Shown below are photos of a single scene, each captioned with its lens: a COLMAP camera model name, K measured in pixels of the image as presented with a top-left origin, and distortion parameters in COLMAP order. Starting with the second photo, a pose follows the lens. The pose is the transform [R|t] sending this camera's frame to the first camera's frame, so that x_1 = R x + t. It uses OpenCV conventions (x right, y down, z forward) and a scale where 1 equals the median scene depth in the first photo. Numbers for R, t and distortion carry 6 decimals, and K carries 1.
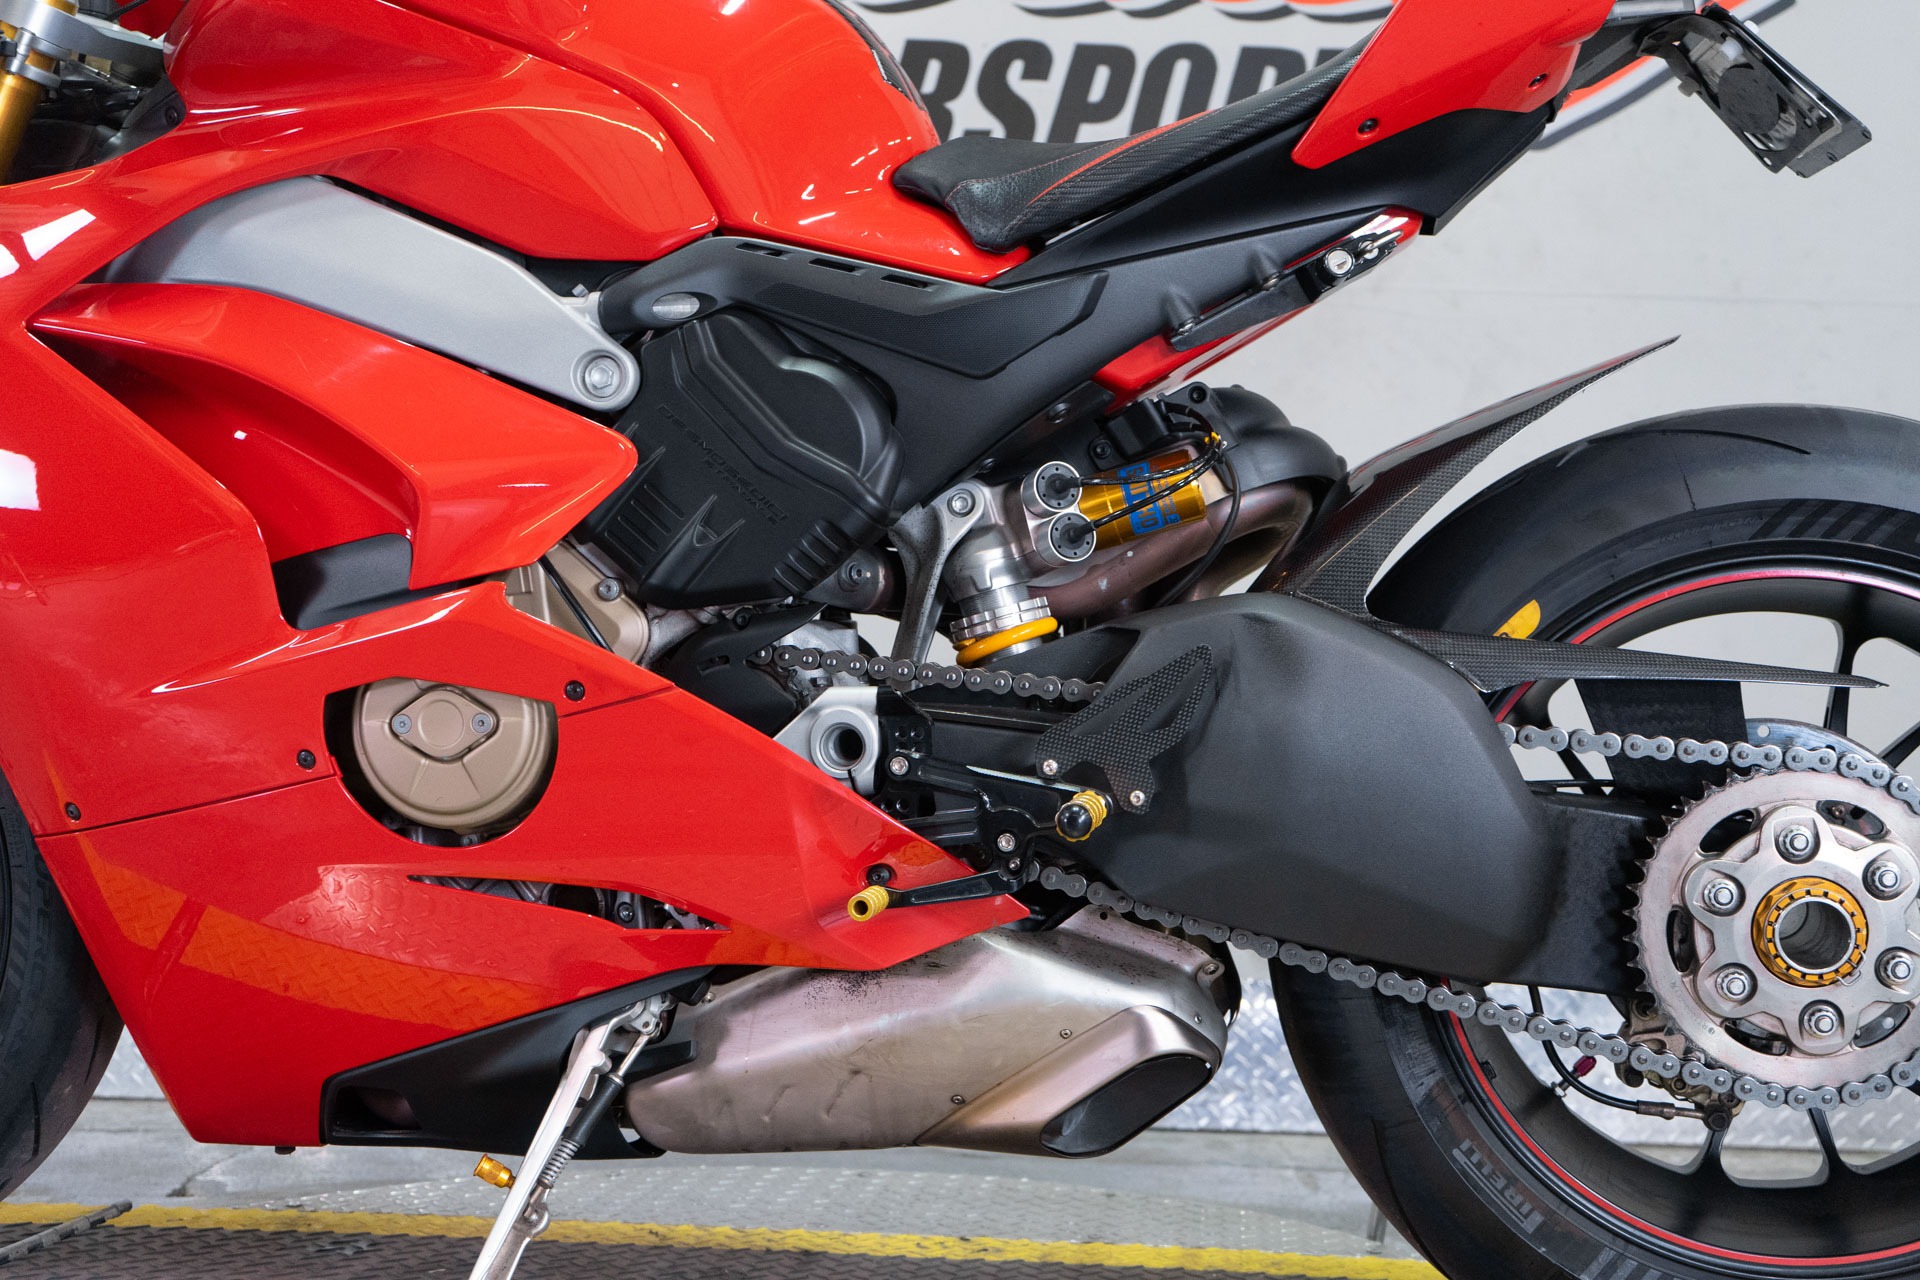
lens RADIAL K [[2324.1, 0, 954.2], [0, 2324.1, 638.9], [0, 0, 1]] dist [0.014623, 0.000000]
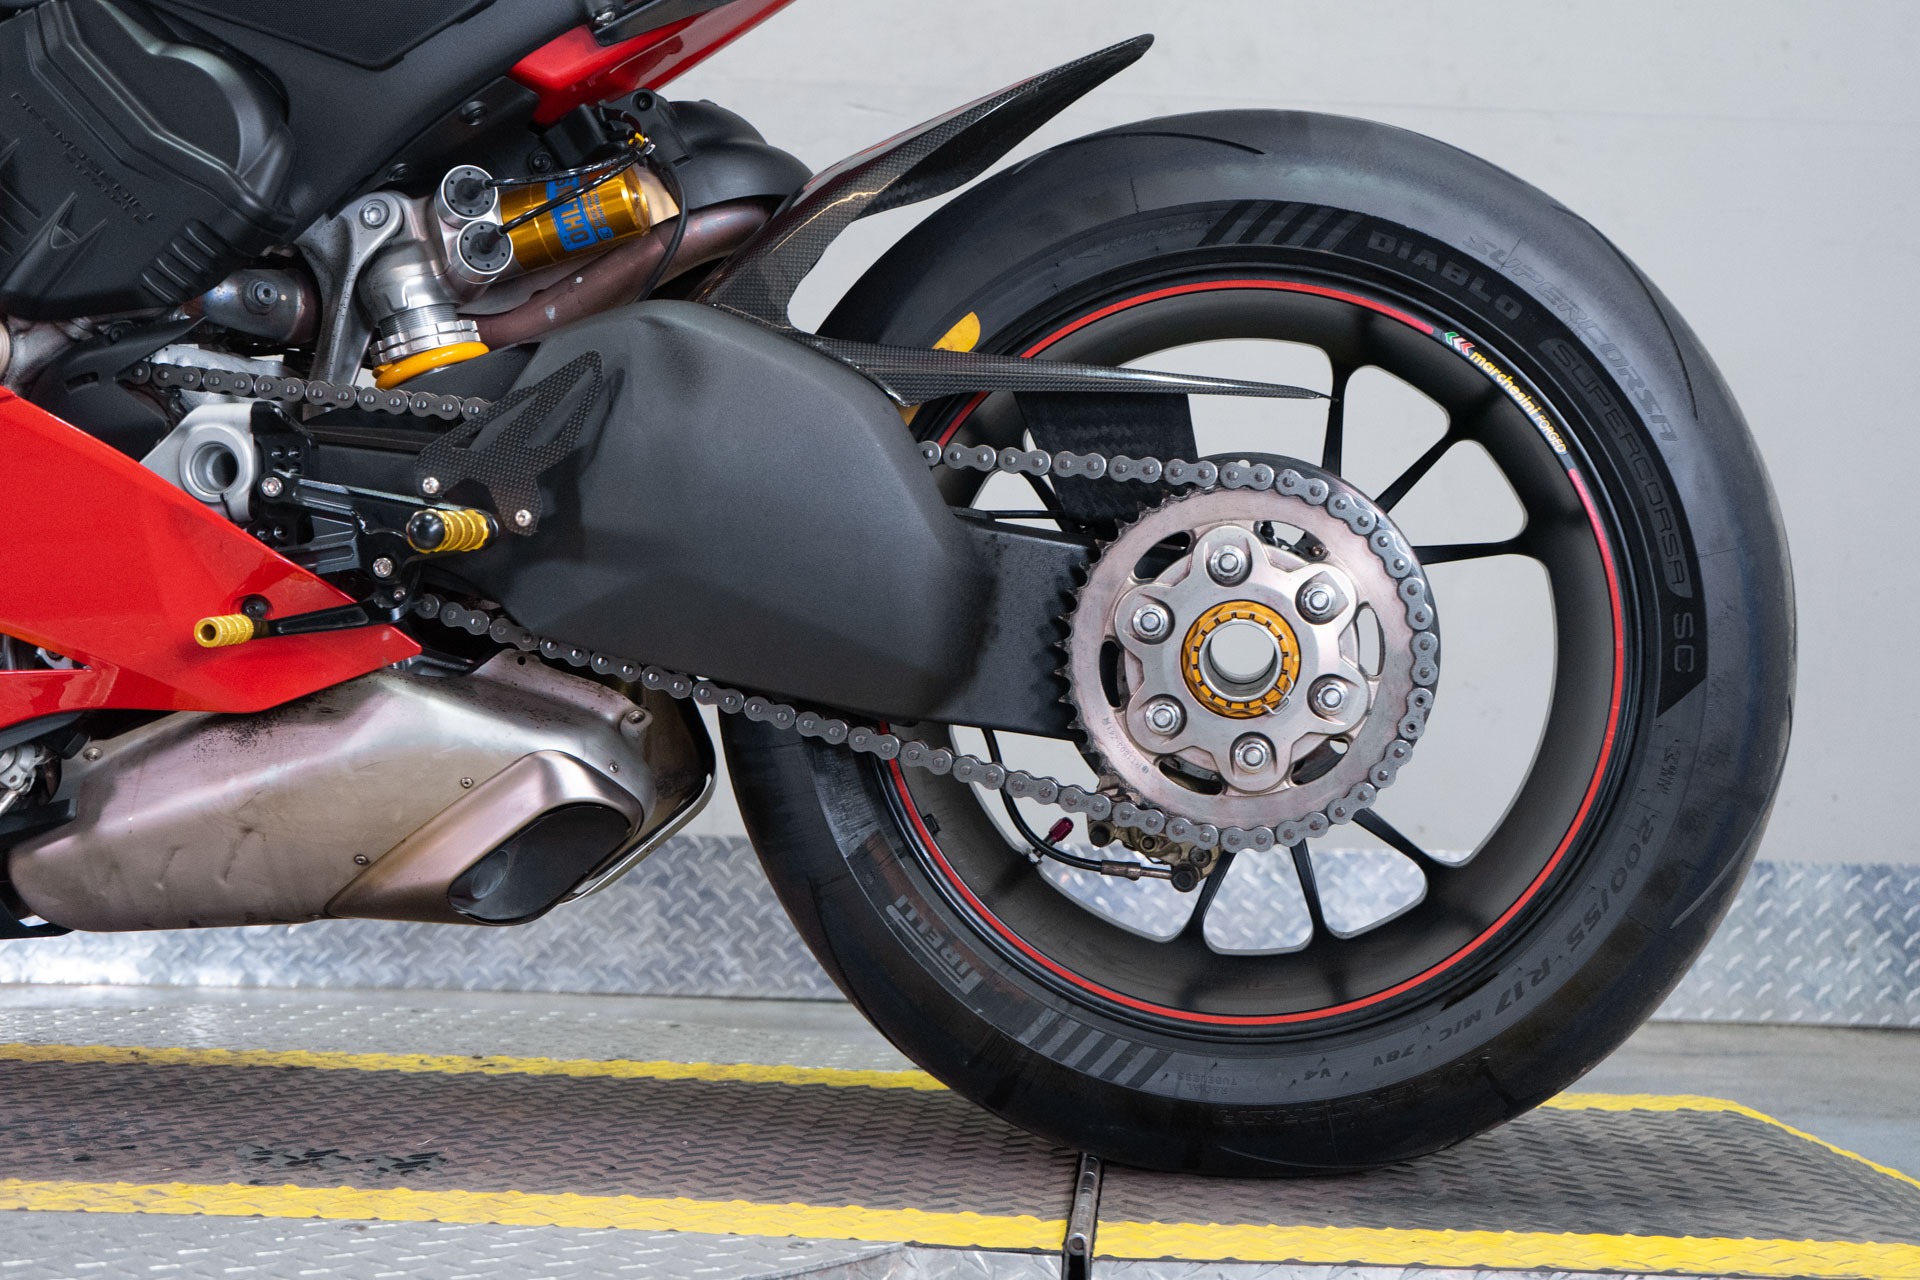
lens RADIAL K [[2520.8, 0, 961.7], [0, 2520.8, 634.1], [0, 0, 1]] dist [0.025293, 0.000000]
pose [[0.999302, 0.000074, 0.037365, 0.206357], [-0.000868, 0.999774, 0.021225, 0.089350], [-0.037355, -0.021243, 0.999076, -0.005151]]
